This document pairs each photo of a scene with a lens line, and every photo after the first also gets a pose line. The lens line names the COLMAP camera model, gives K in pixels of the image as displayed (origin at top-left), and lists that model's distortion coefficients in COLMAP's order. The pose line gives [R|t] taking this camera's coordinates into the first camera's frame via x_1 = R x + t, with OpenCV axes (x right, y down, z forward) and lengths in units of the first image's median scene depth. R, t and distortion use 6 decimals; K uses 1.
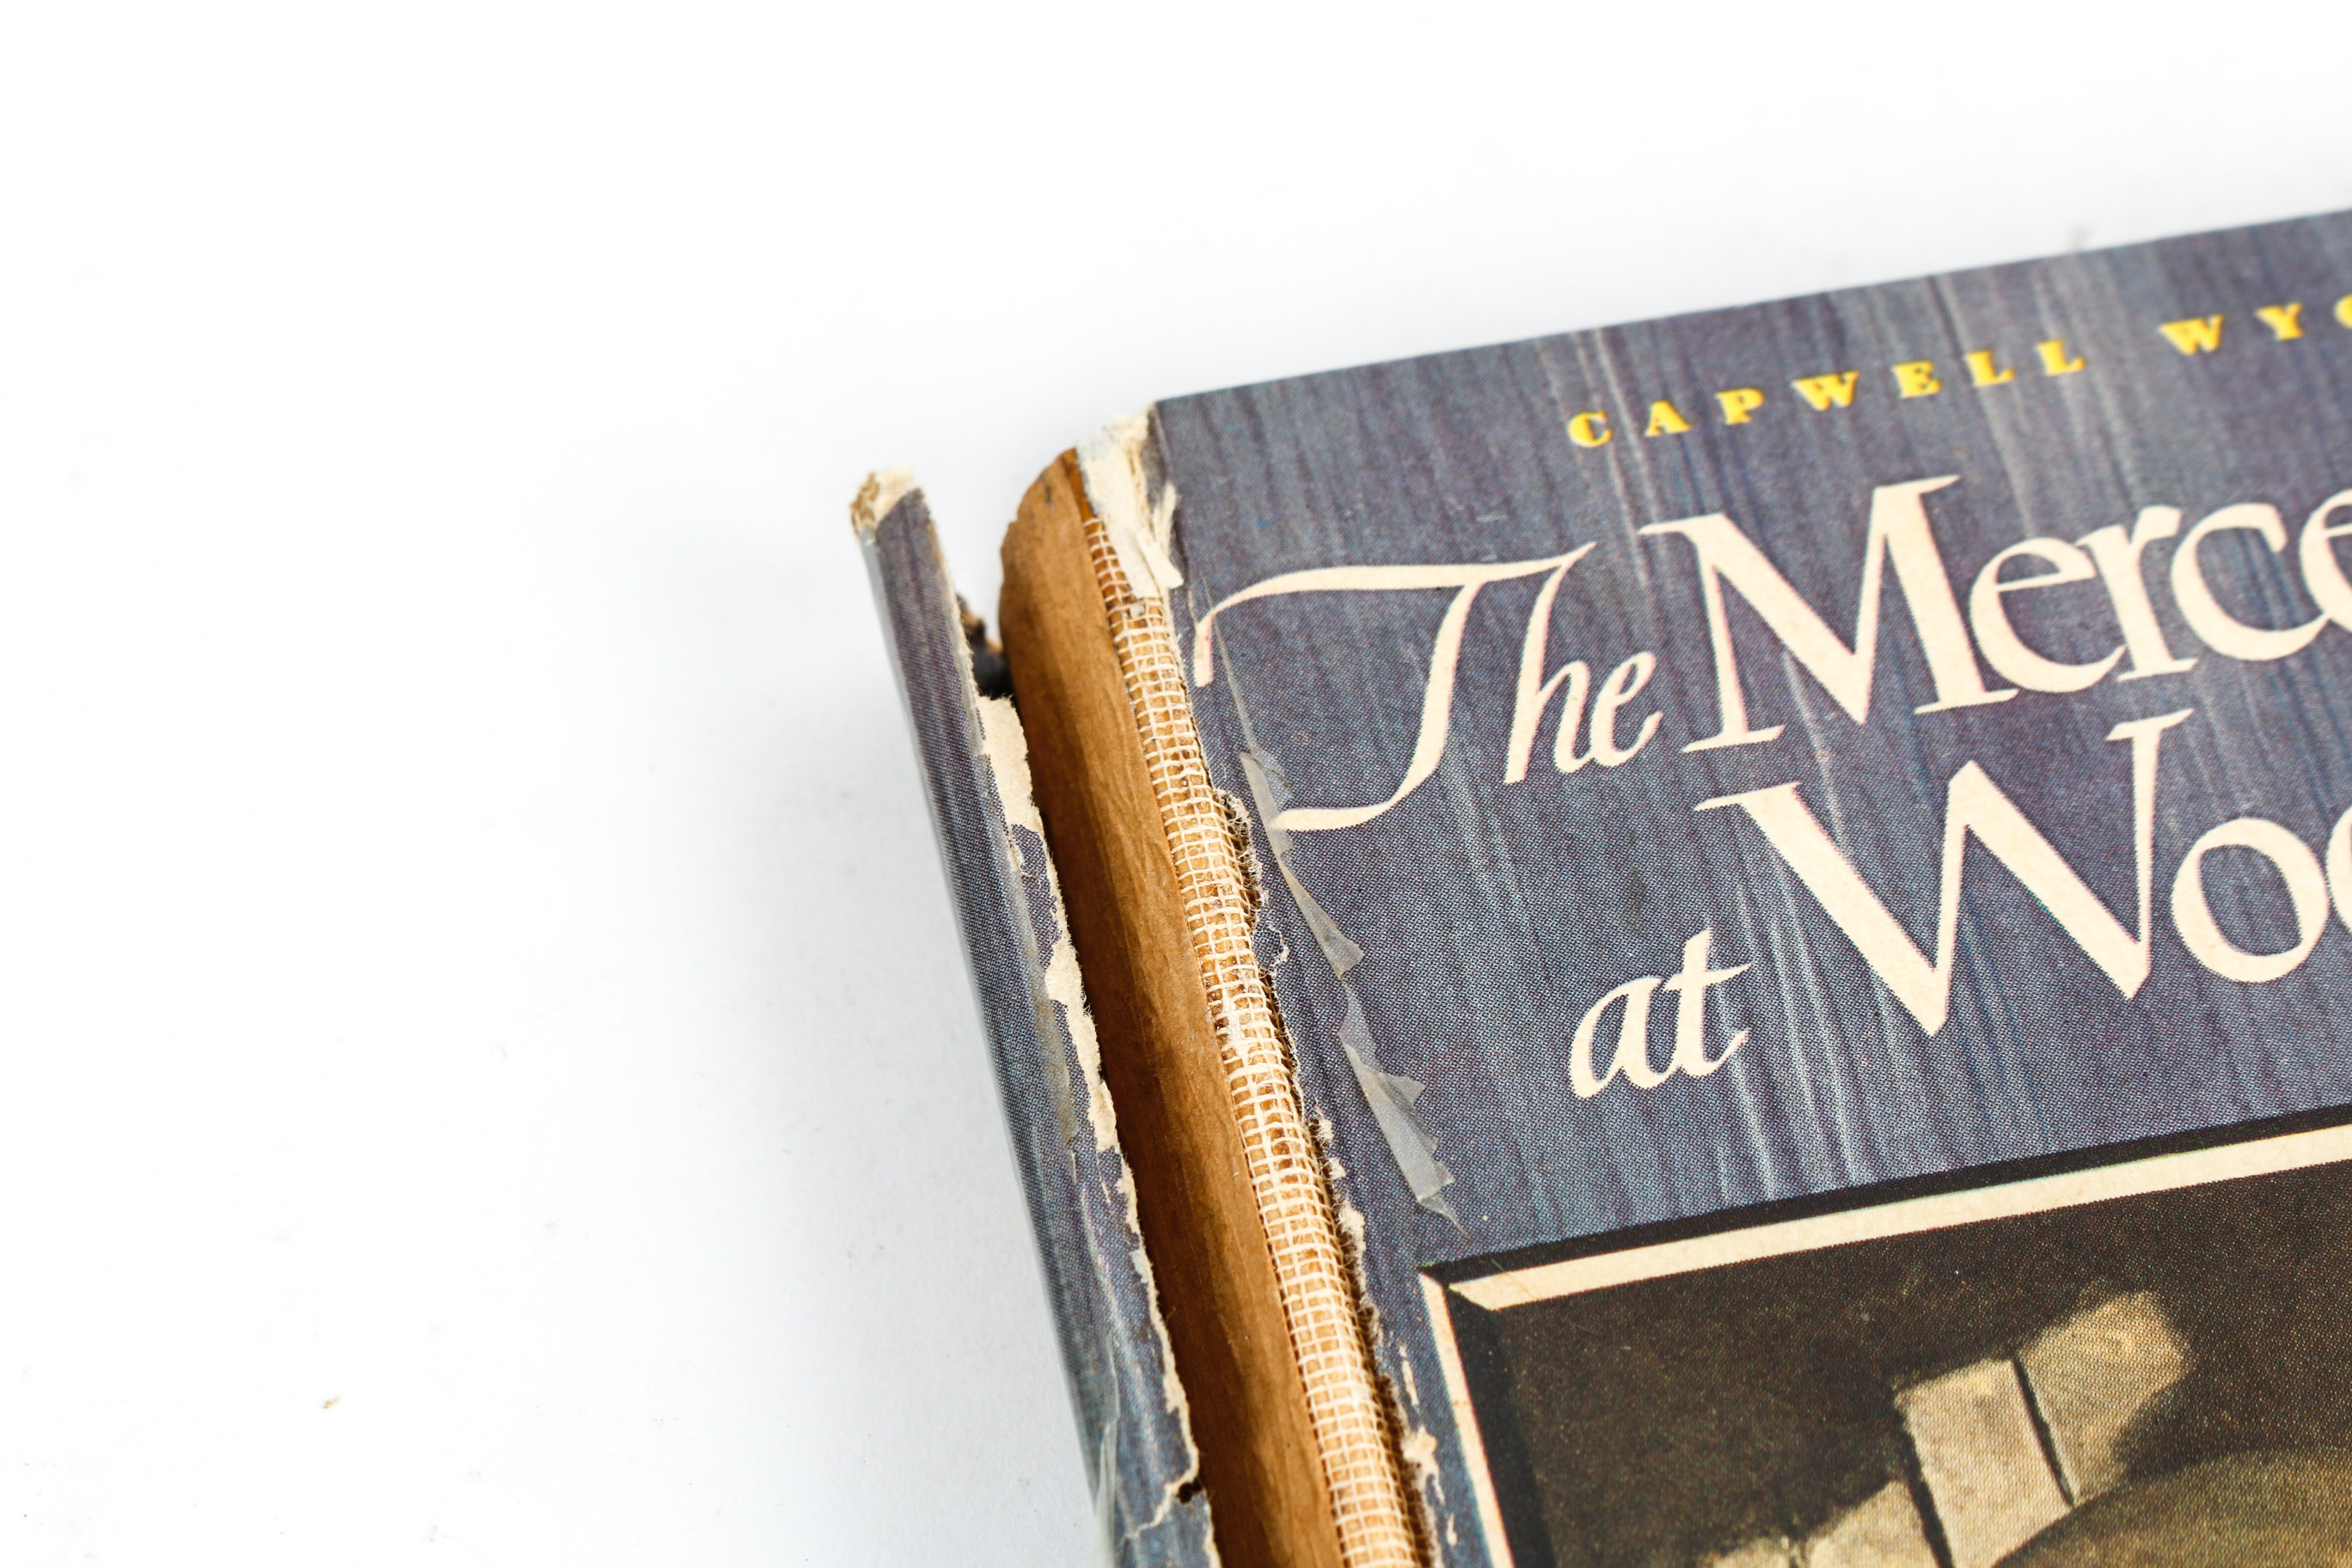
lens RADIAL K [[5648.0, 0, 1174.5], [0, 5648.0, 784.5], [0, 0, 1]] dist [0.085617, 0.000000]
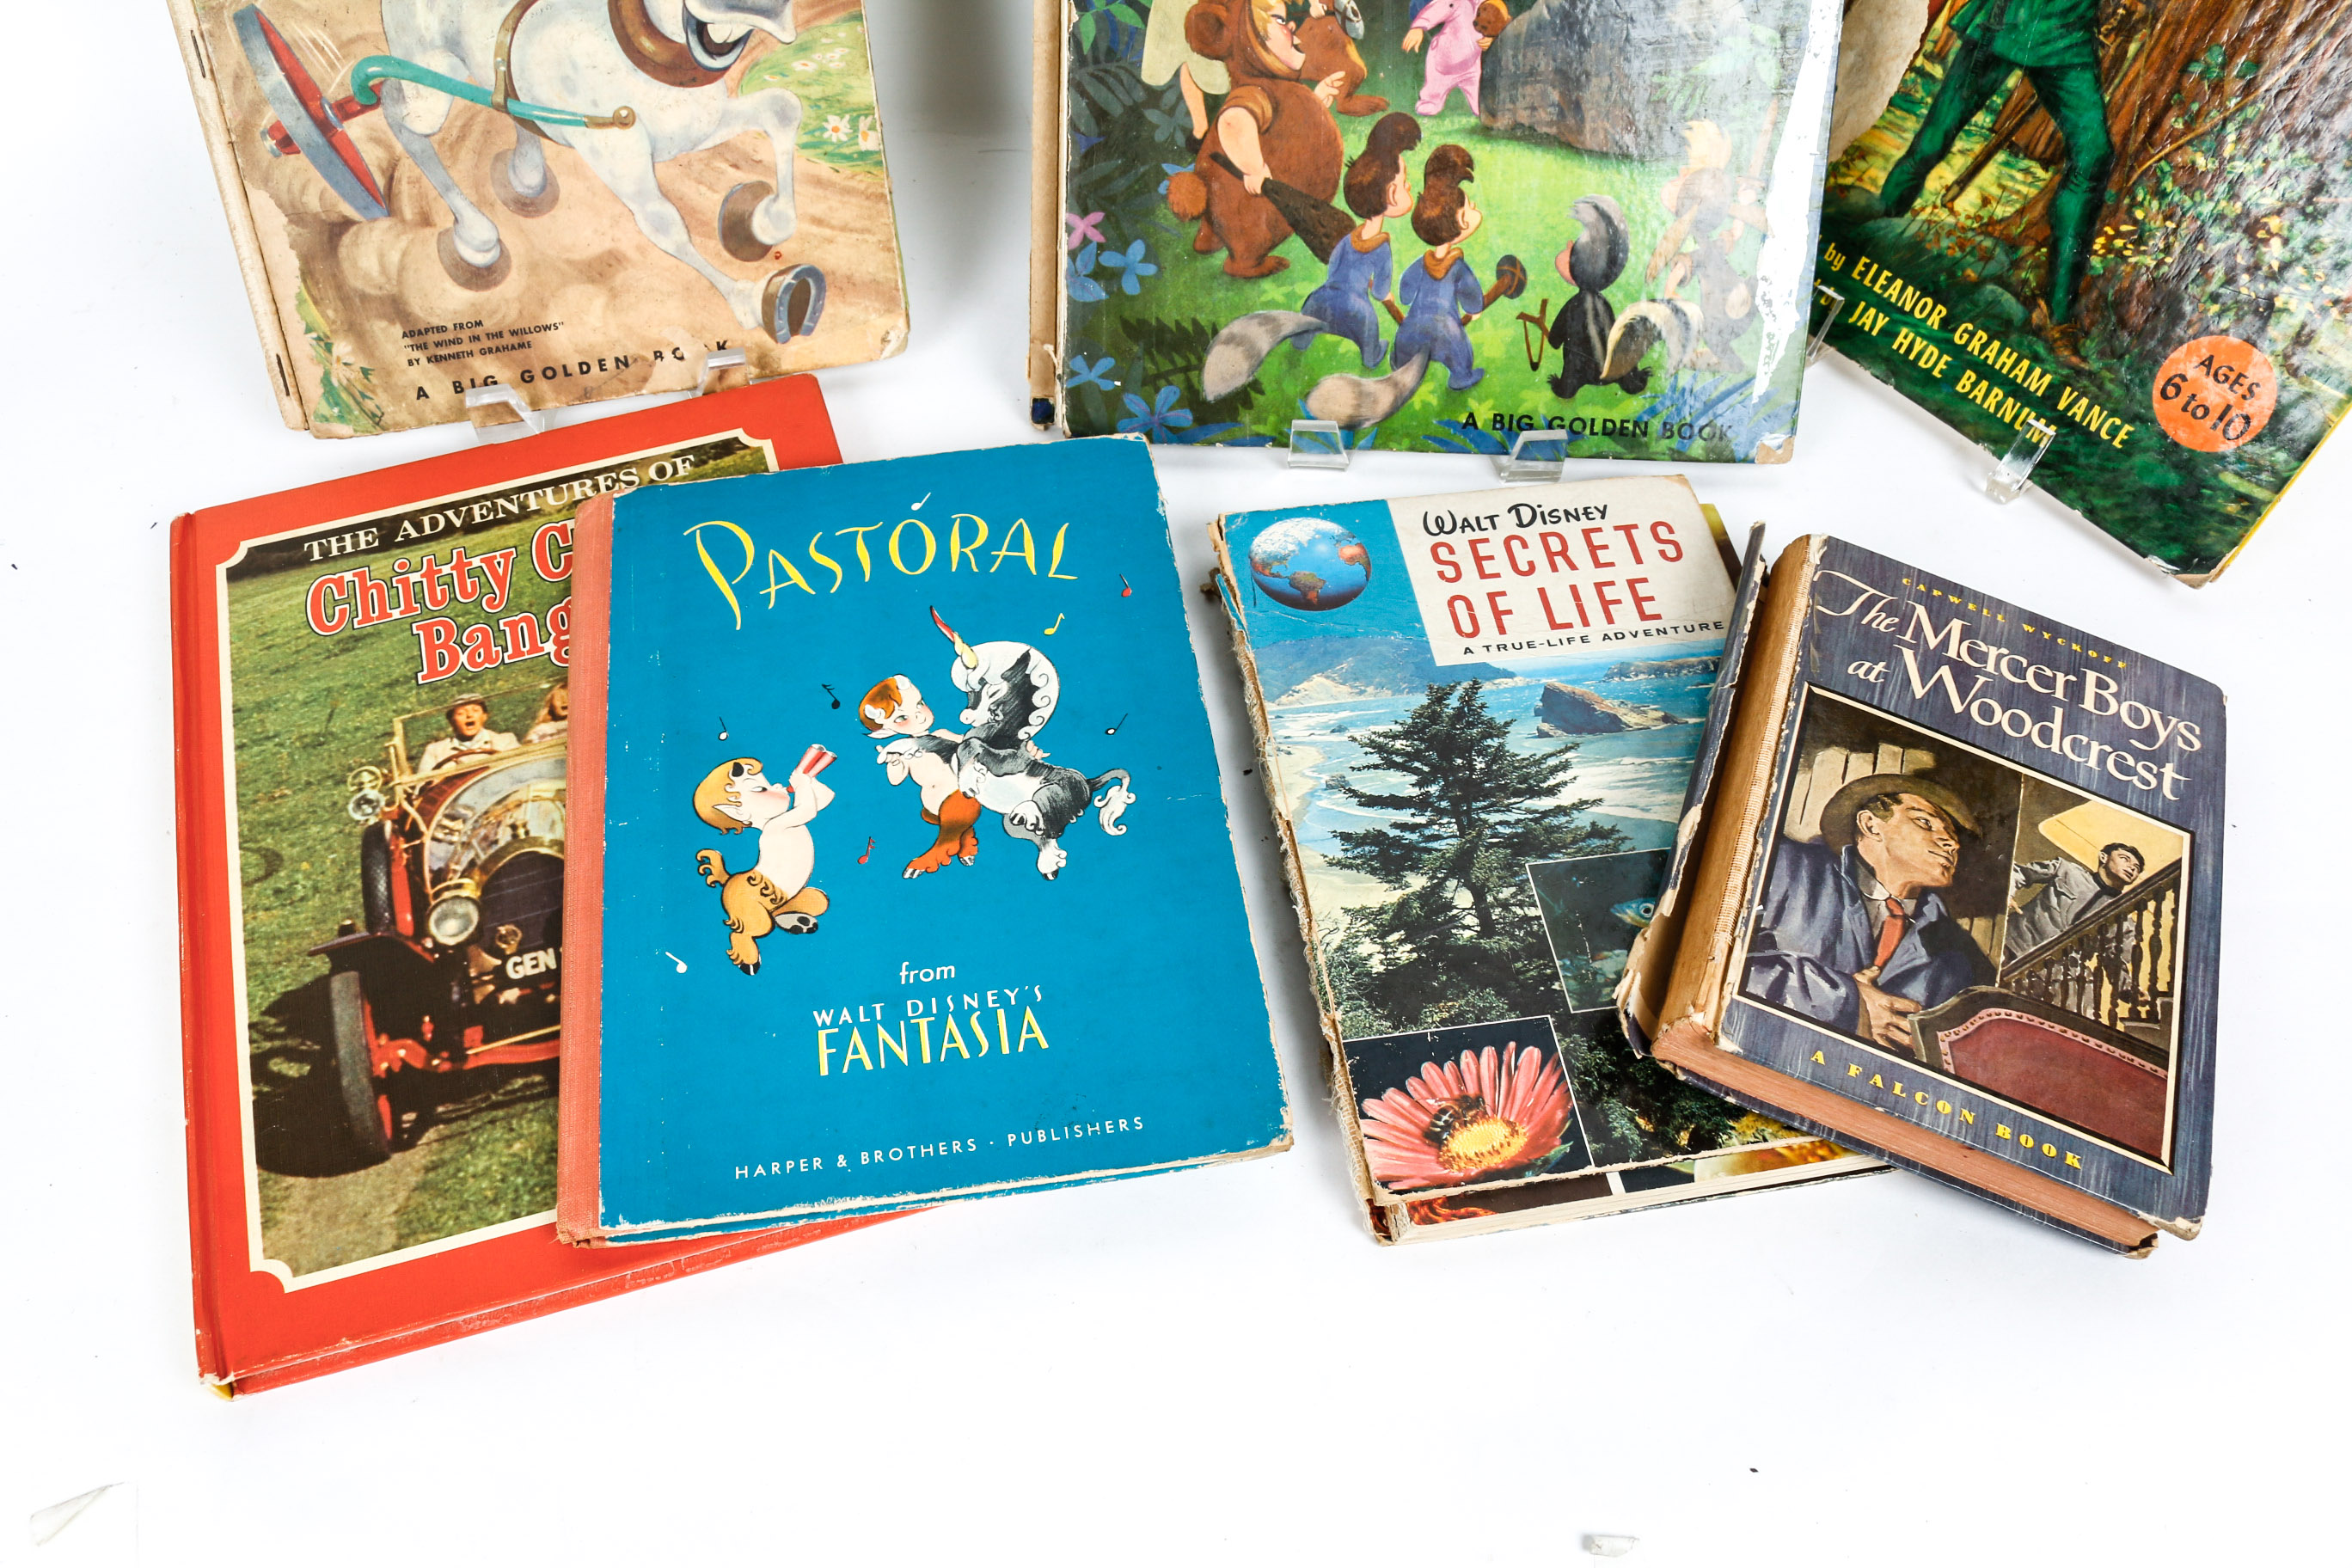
lens RADIAL K [[1952.1, 0, 1164.8], [0, 1952.1, 818.6], [0, 0, 1]] dist [-0.158171, 0.117757]
pose [[0.838080, 0.490122, -0.239590, 0.033155], [-0.505783, 0.862649, -0.004523, 0.469215], [0.204465, 0.124971, 0.970864, -0.737760]]
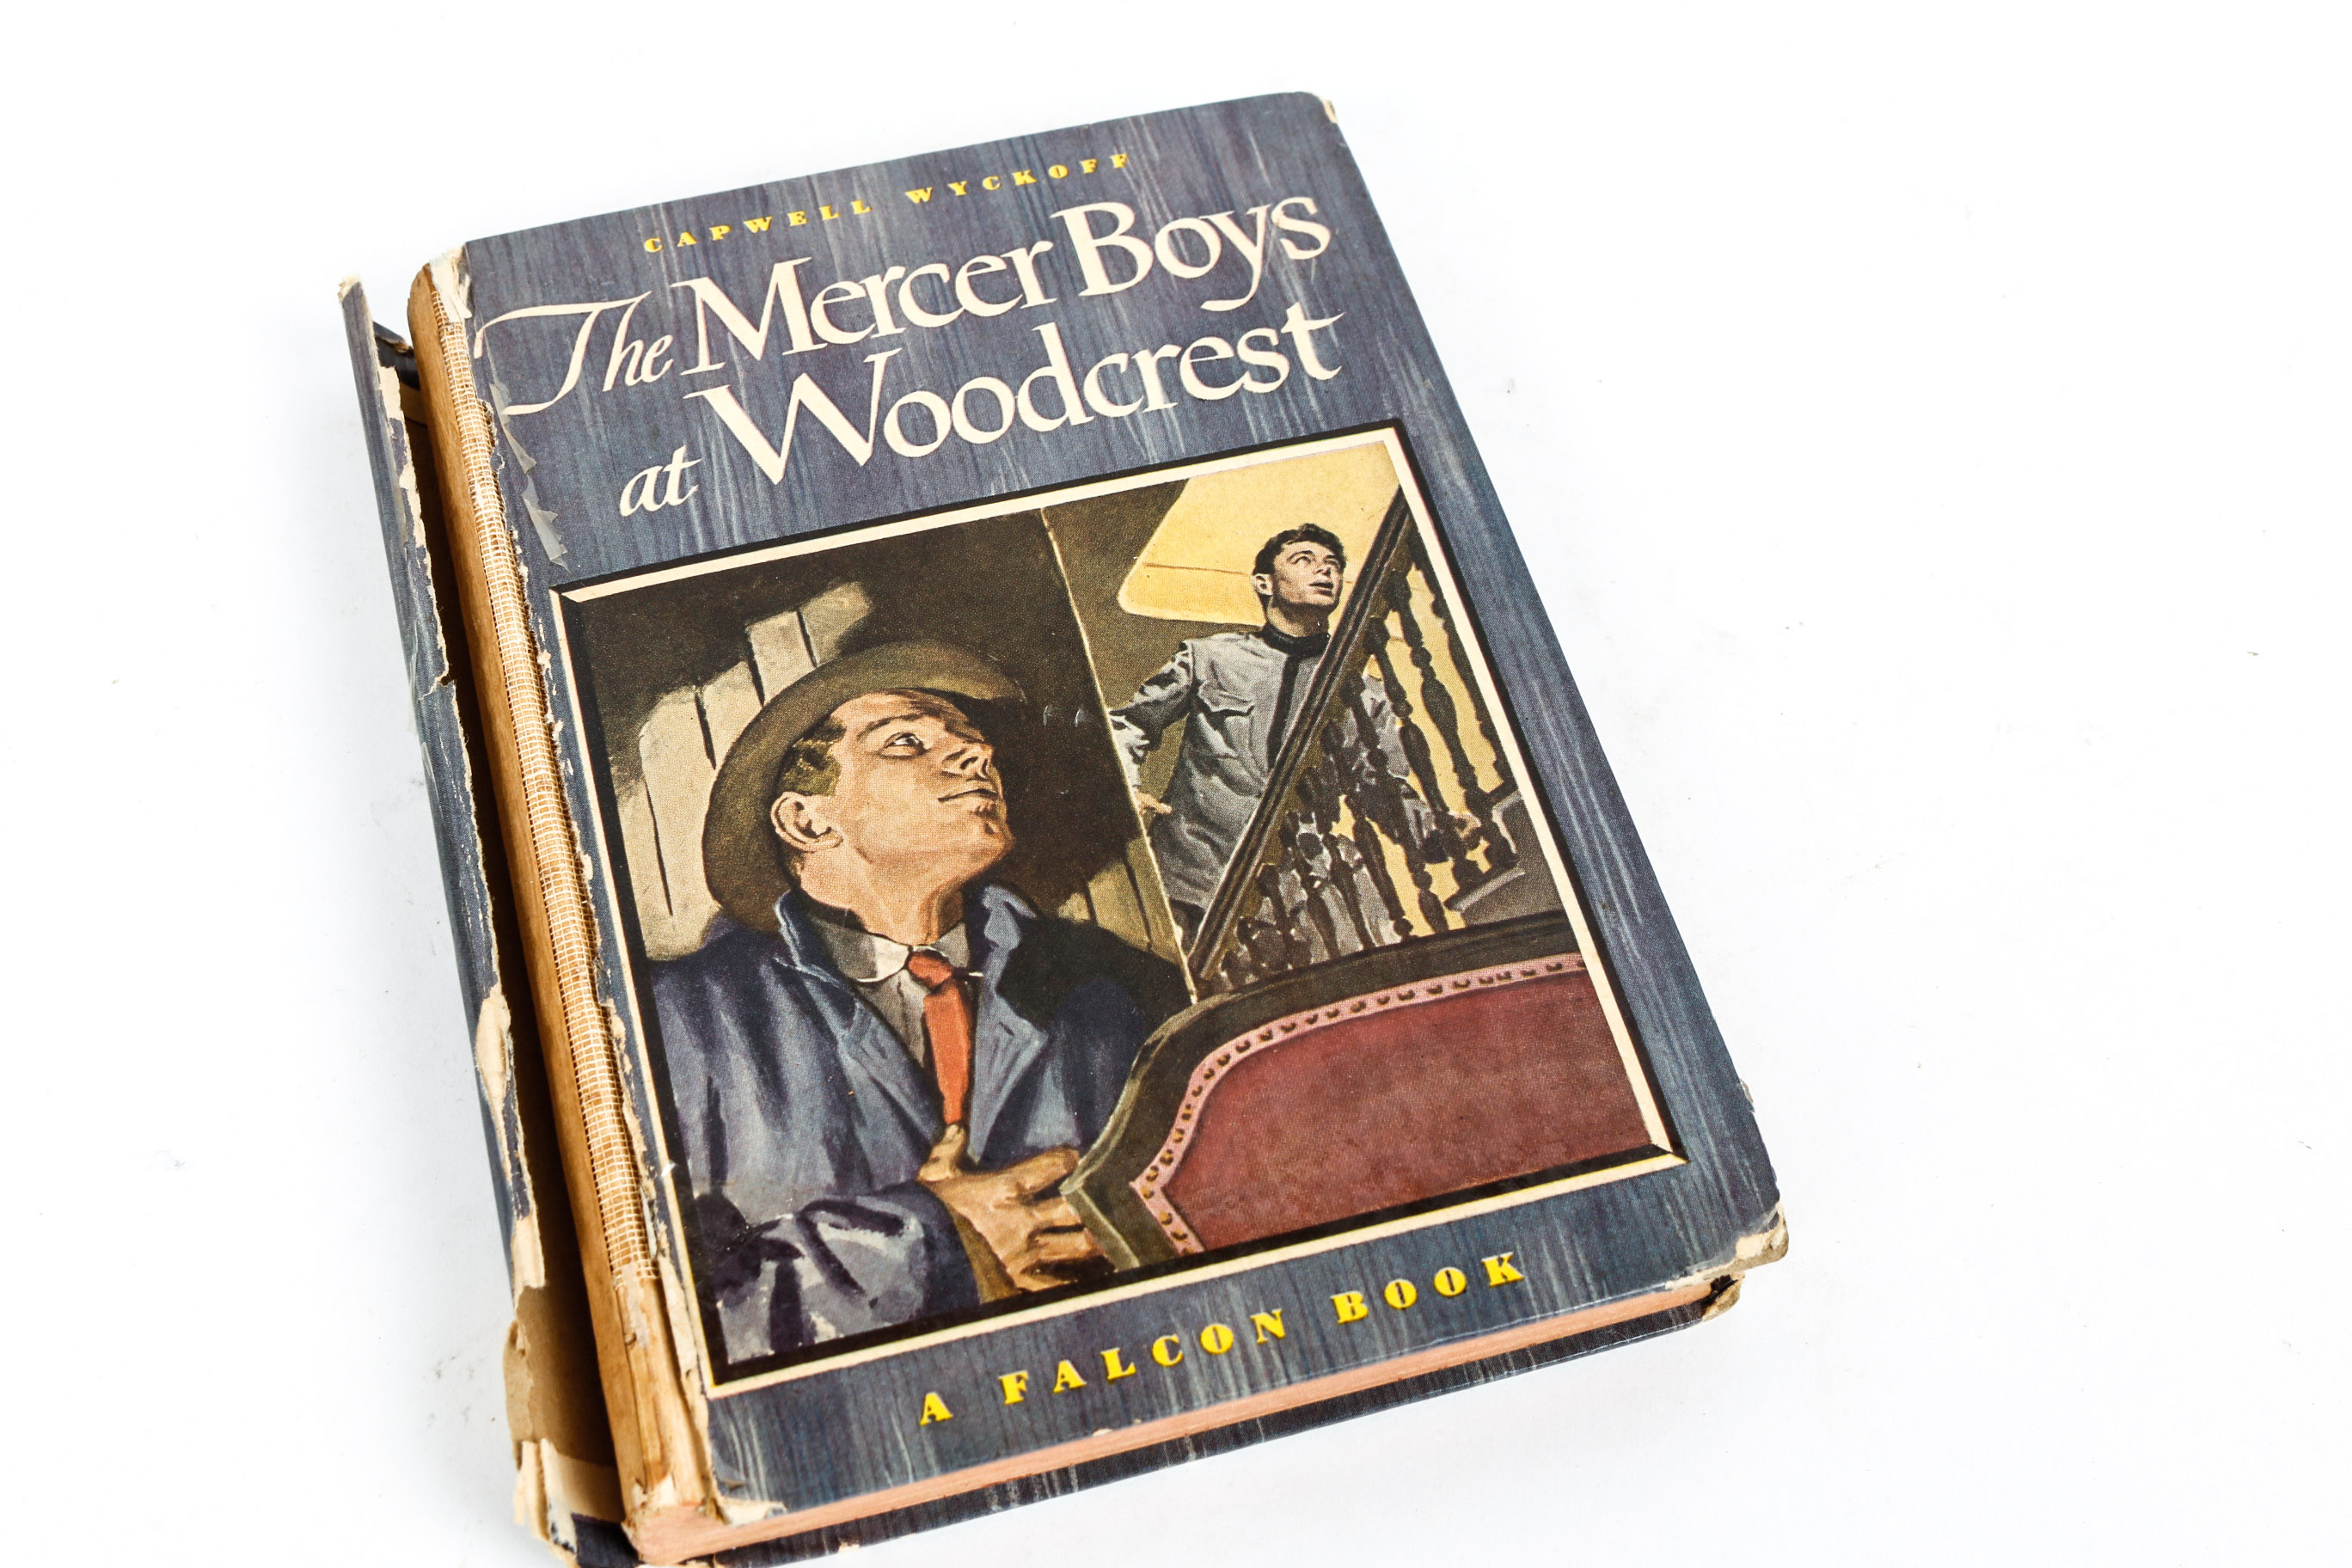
lens RADIAL K [[2899.3, 0, 1171.7], [0, 2899.3, 787.8], [0, 0, 1]] dist [-0.105747, 0.000000]
pose [[0.997492, -0.049540, 0.050554, 0.227283], [0.046662, 0.997305, 0.056608, 0.108126], [-0.053222, -0.054107, 0.997116, -0.210624]]
